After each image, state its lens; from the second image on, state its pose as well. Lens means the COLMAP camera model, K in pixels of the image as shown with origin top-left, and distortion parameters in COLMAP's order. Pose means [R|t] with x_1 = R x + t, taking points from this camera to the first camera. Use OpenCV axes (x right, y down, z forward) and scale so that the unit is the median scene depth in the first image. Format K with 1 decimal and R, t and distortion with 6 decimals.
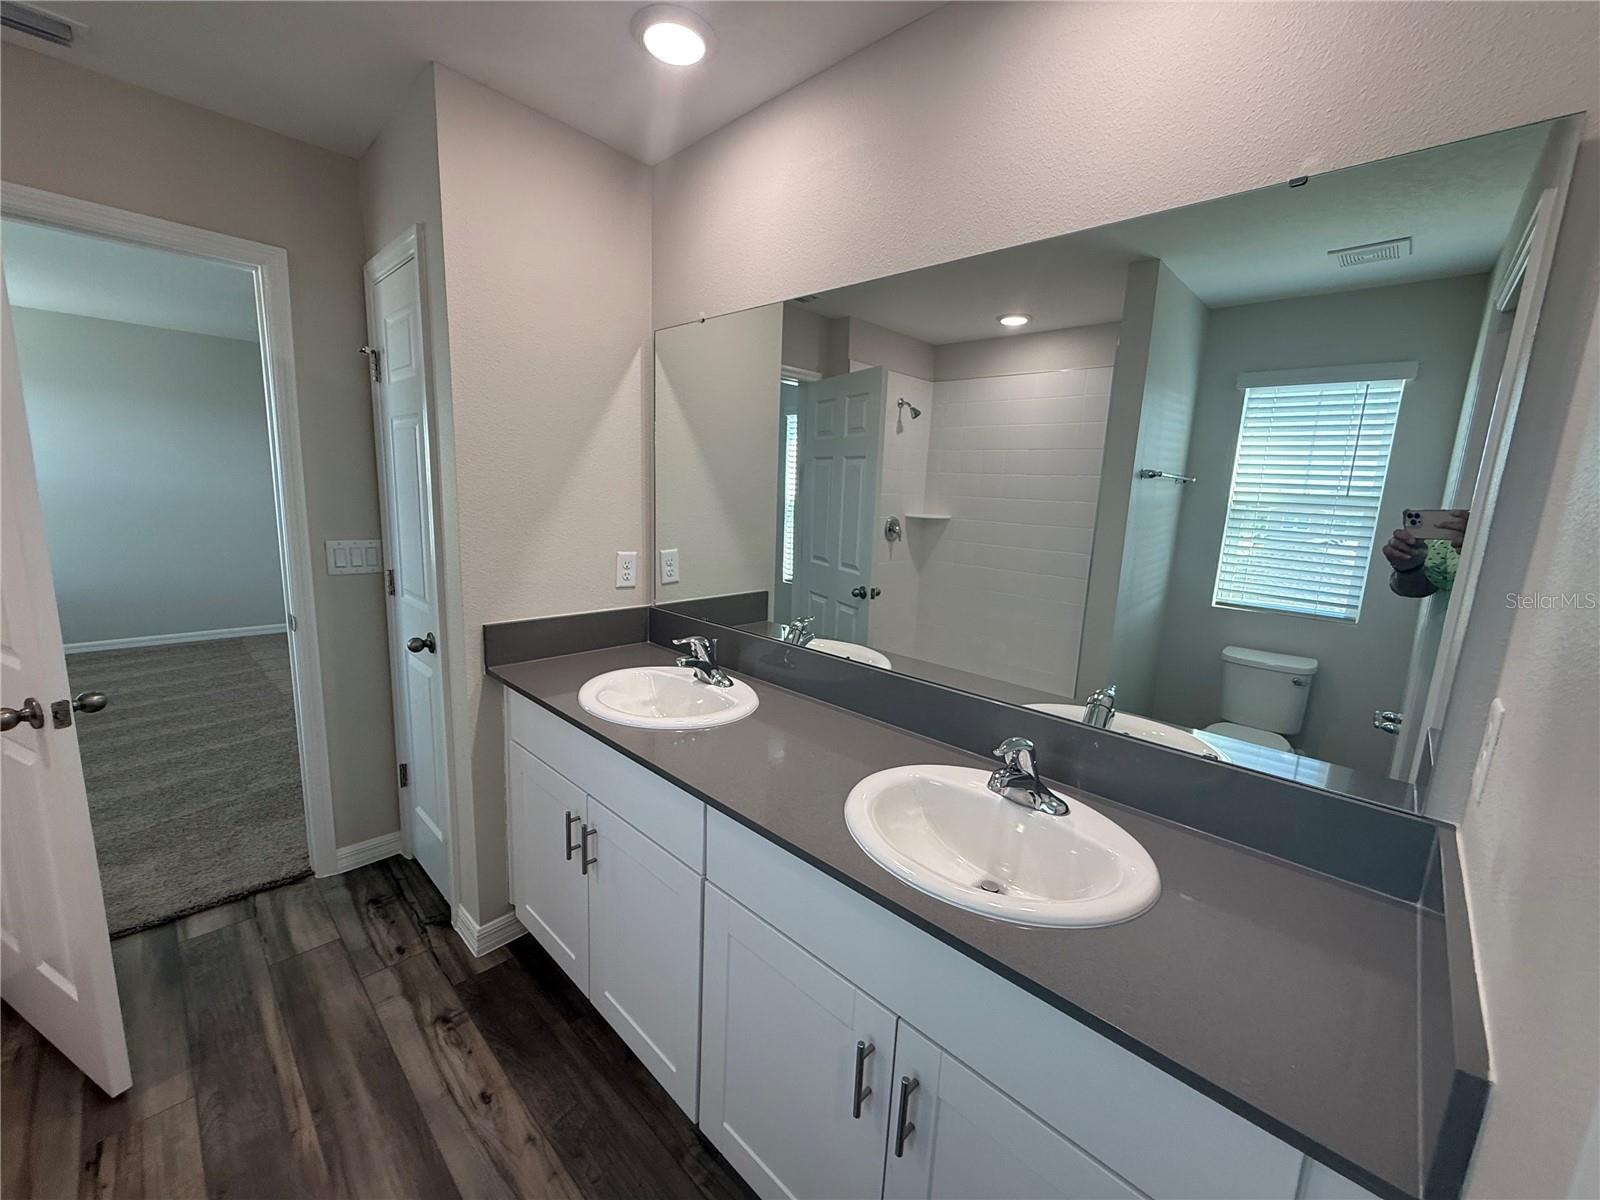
lens RADIAL K [[638.6, 0, 800.0], [0, 638.6, 600.0], [0, 0, 1]] dist [-0.002273, -0.000251]
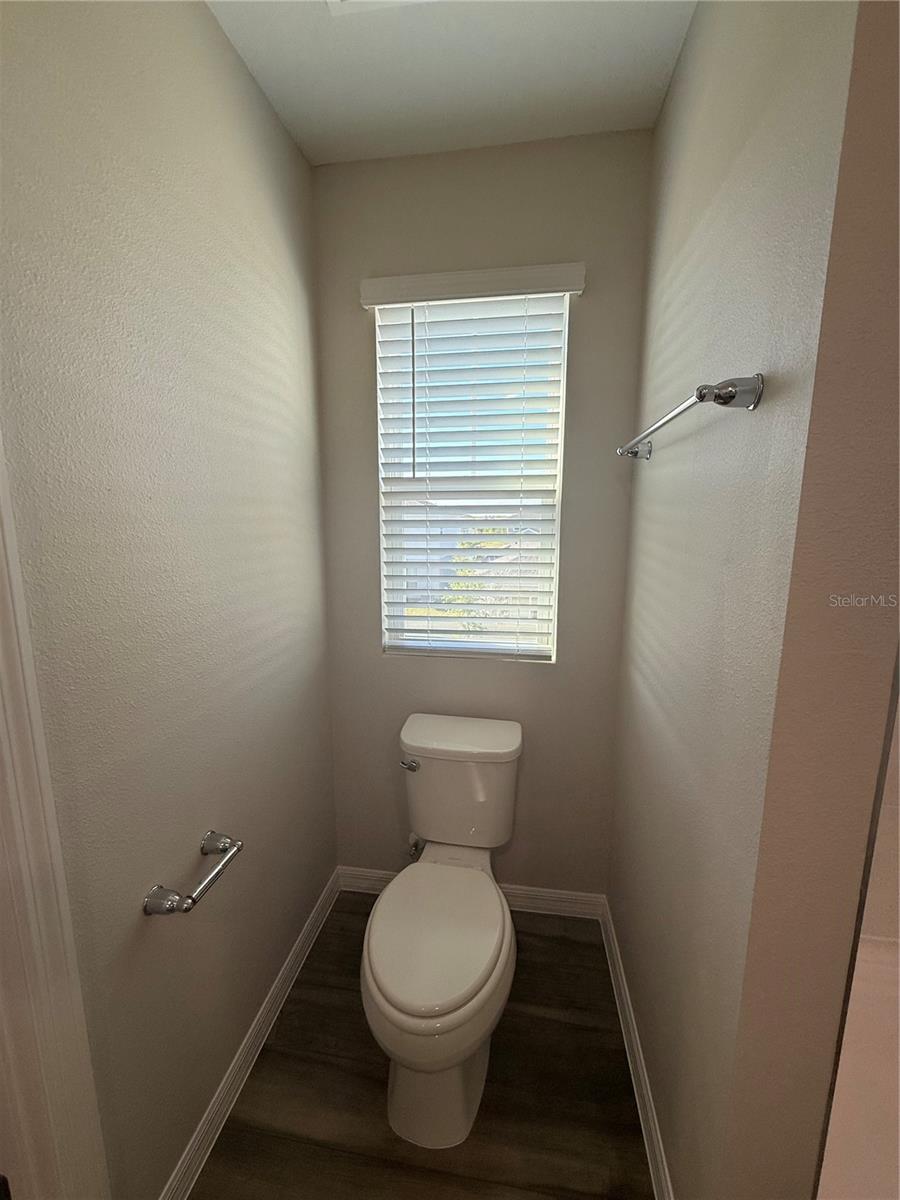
lens RADIAL K [[478.9, 0, 450.0], [0, 478.9, 600.0], [0, 0, 1]] dist [-0.002273, -0.000251]
pose [[0.816312, -0.121937, 0.564594, 0.491646], [0.120341, 0.991917, 0.040234, -0.051583], [-0.564936, 0.035100, 0.824388, 0.632042]]
